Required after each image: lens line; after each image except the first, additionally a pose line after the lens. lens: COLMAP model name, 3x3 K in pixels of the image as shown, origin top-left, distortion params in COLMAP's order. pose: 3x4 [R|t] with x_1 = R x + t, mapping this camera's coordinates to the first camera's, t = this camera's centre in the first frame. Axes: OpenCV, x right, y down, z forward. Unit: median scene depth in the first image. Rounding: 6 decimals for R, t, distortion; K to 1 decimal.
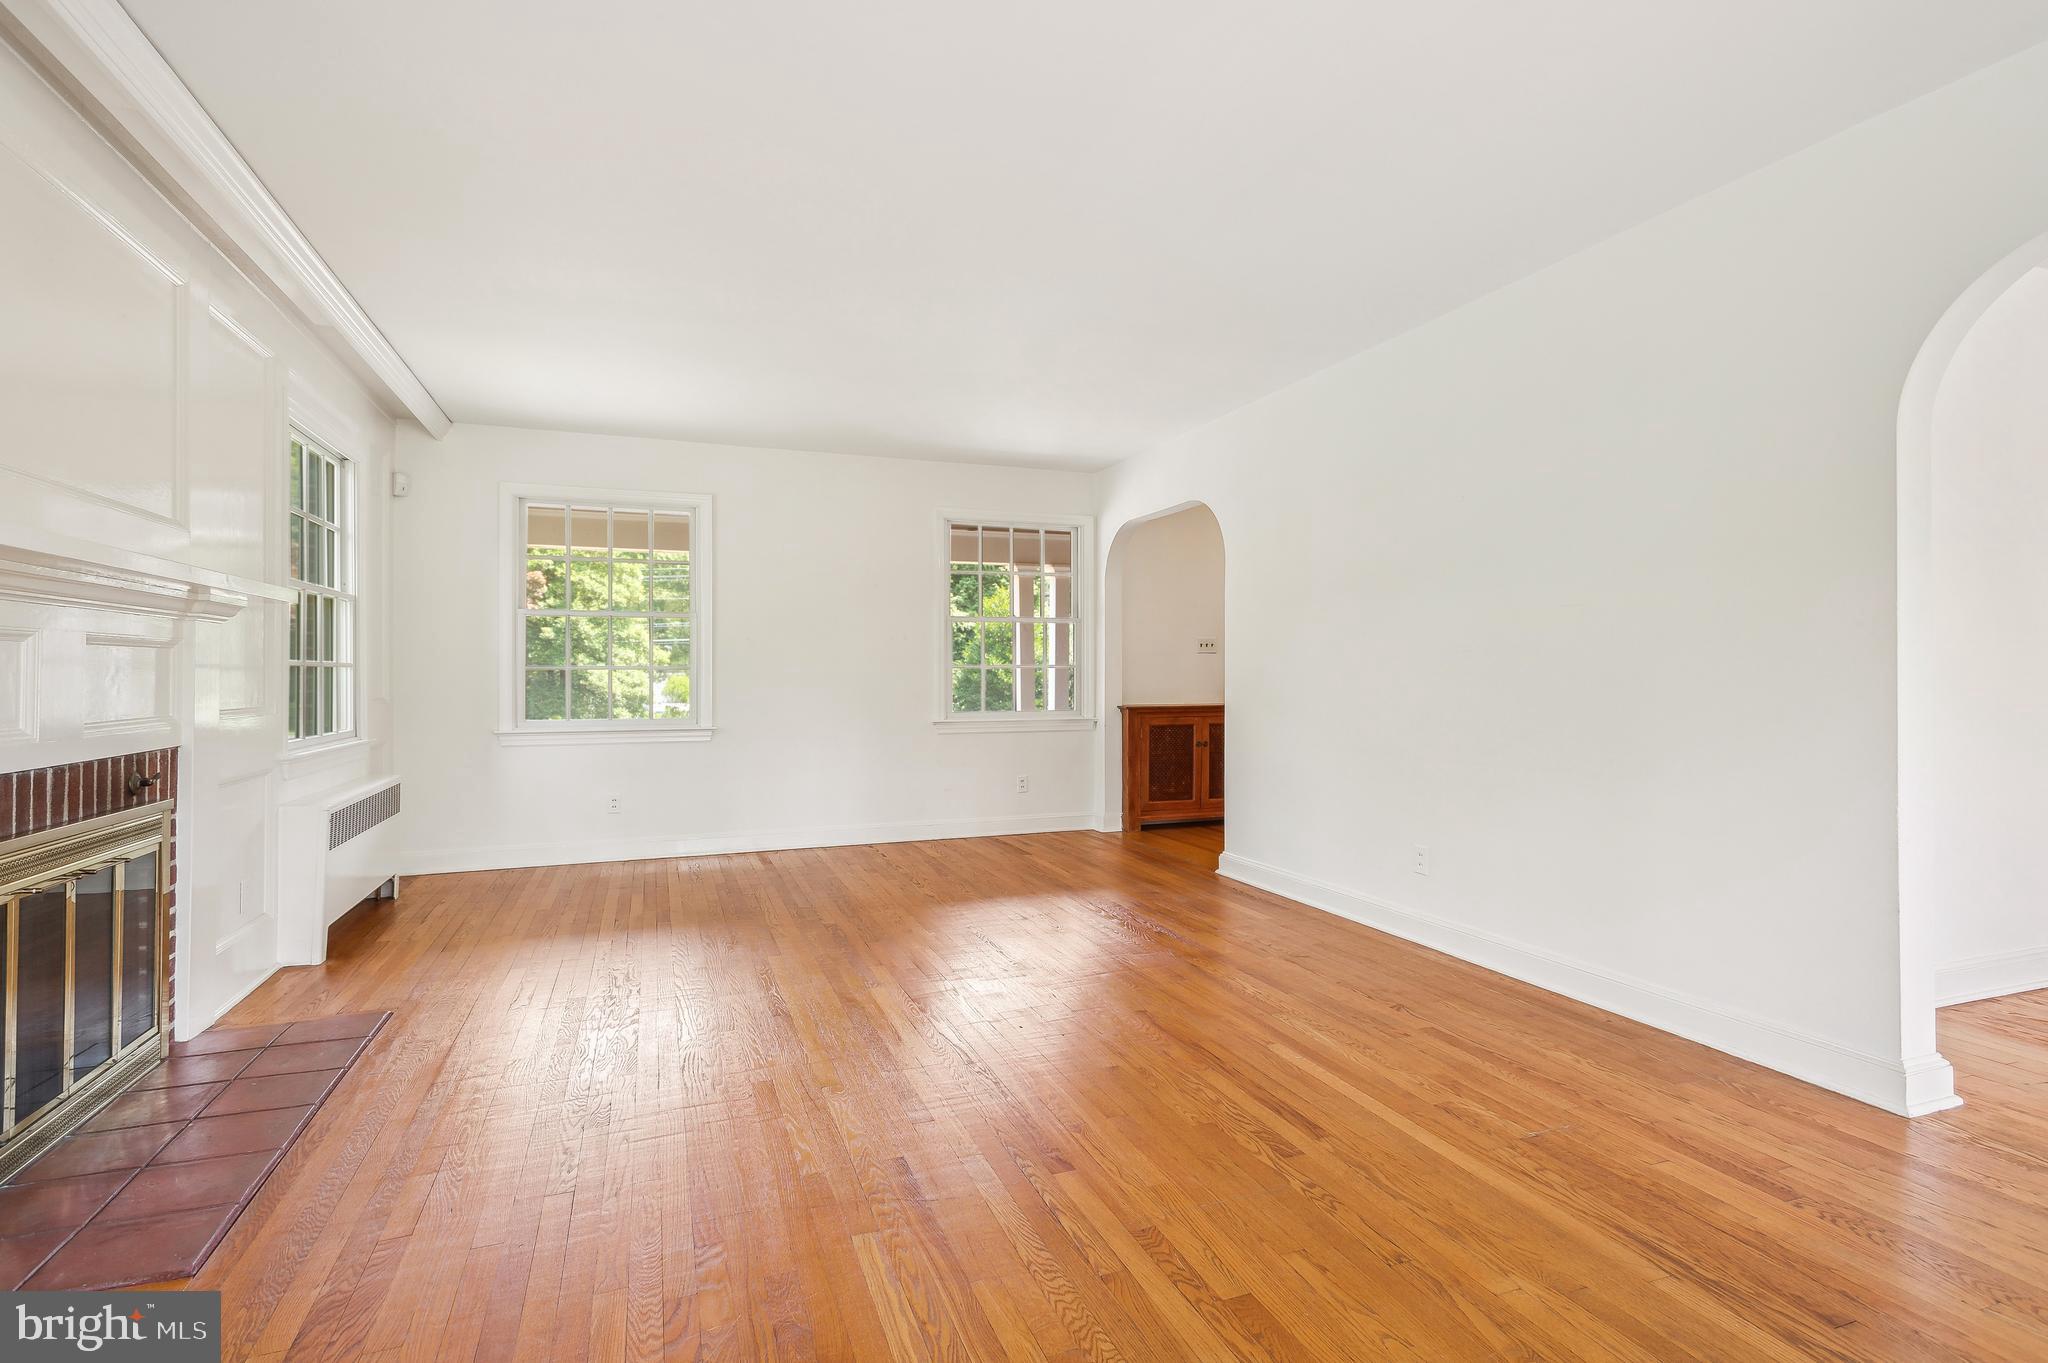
lens RADIAL K [[956.6, 0, 1024.6], [0, 956.6, 667.8], [0, 0, 1]] dist [0.003338, -0.001246]
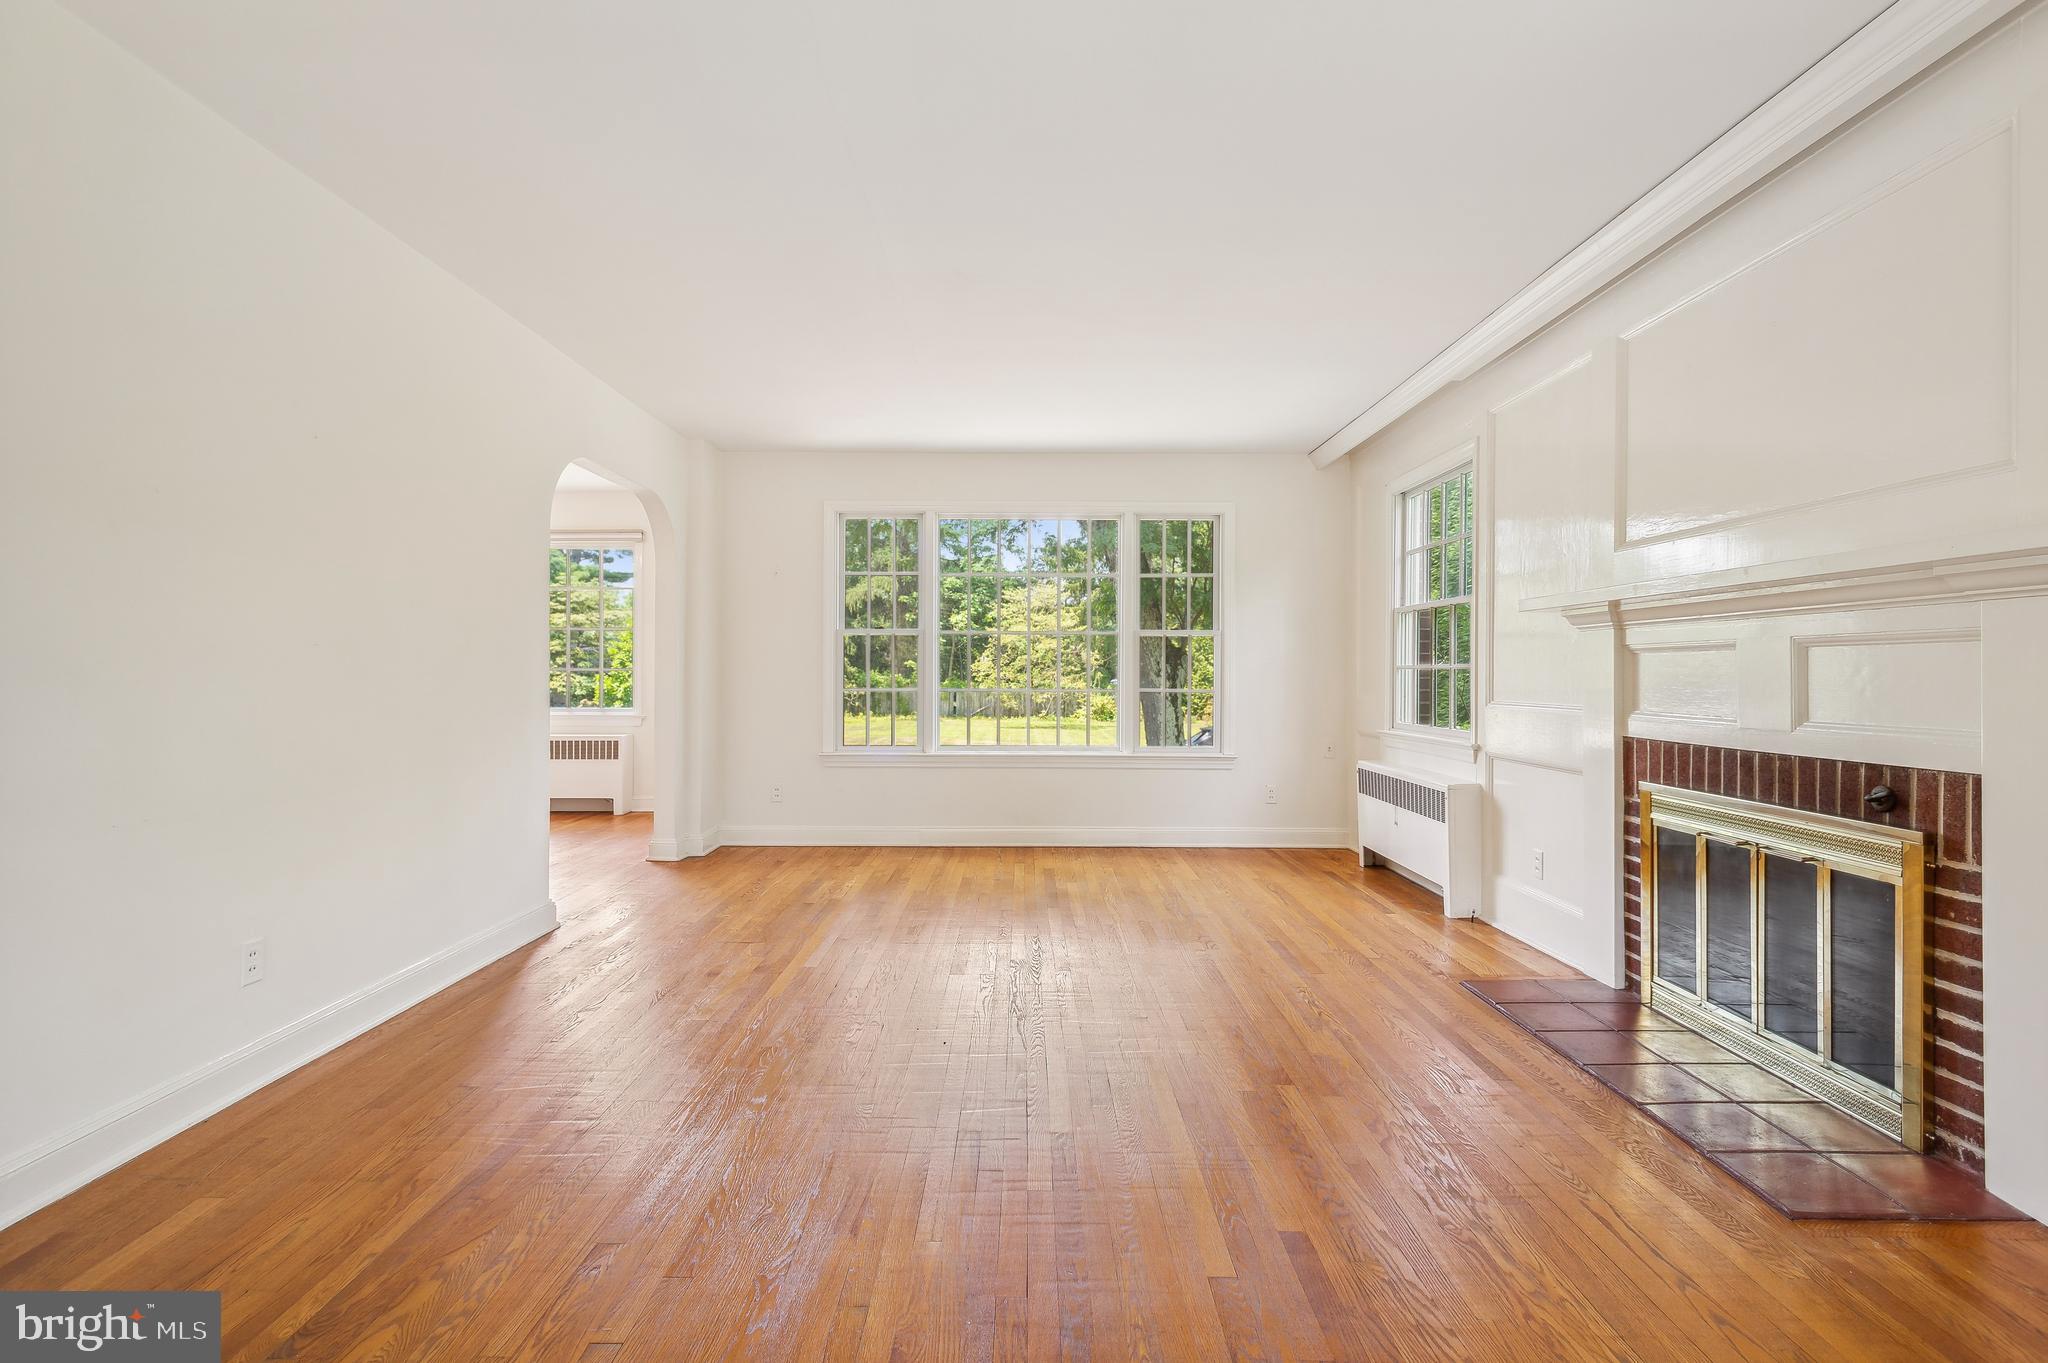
lens RADIAL K [[986.9, 0, 1014.5], [0, 986.9, 667.2], [0, 0, 1]] dist [0.000332, -0.001235]
pose [[-0.926468, 0.009826, 0.376244, -0.345227], [0.003298, 0.999833, -0.017990, 0.007792], [-0.376358, -0.015426, -0.926346, 1.444605]]
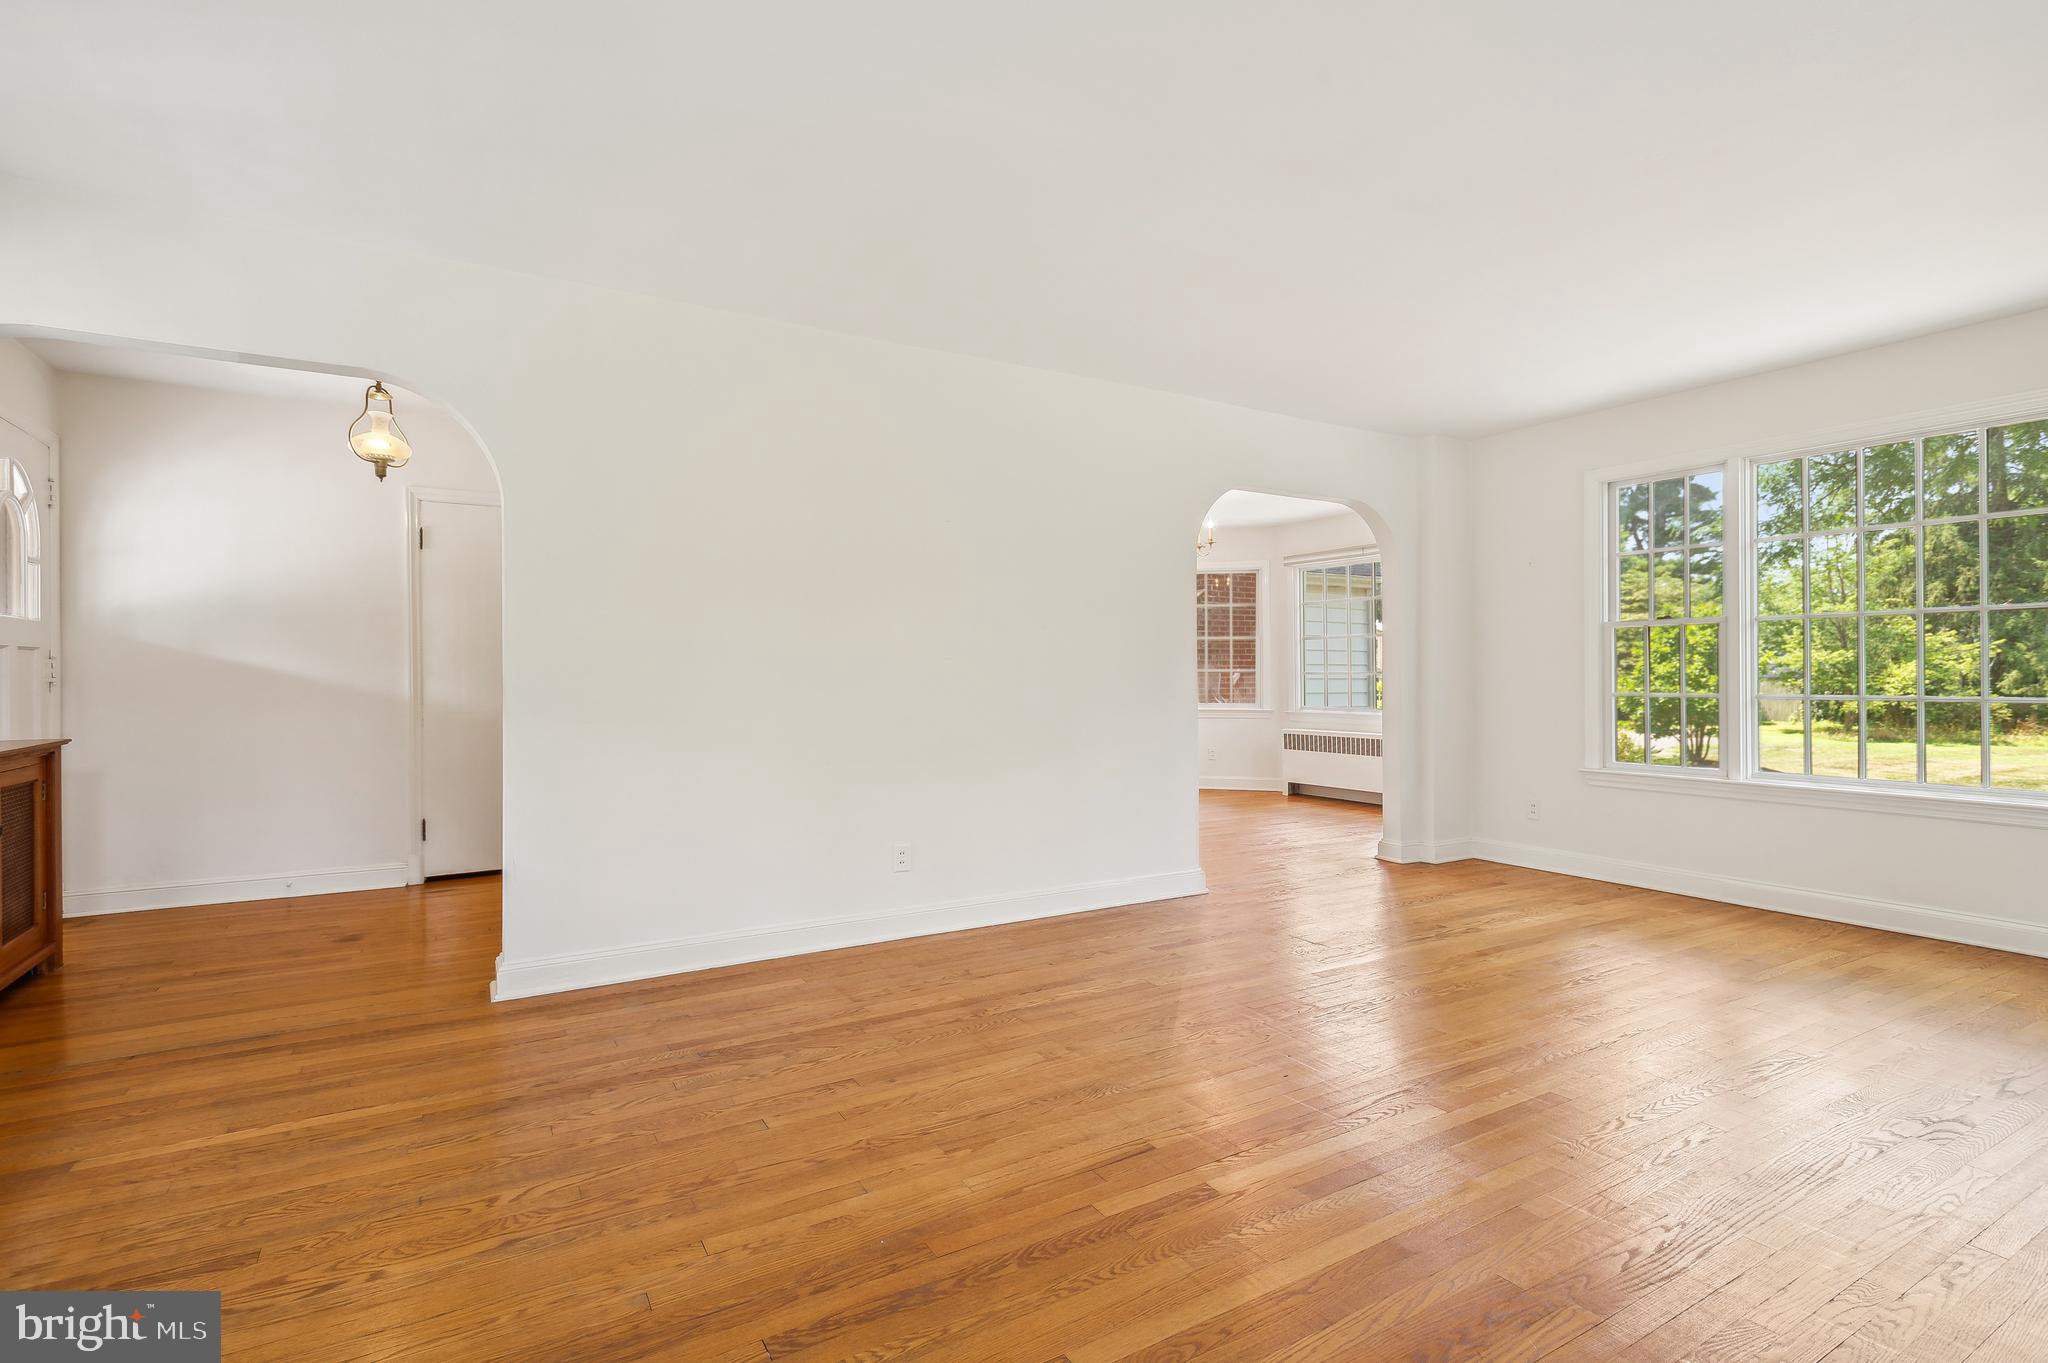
lens RADIAL K [[950.6, 0, 998.2], [0, 950.6, 679.9], [0, 0, 1]] dist [0.008439, -0.001155]
pose [[-0.151834, 0.003330, 0.988400, -0.641444], [-0.008748, 0.999951, -0.004713, 0.008252], [-0.988367, -0.009362, -0.151797, 1.065668]]
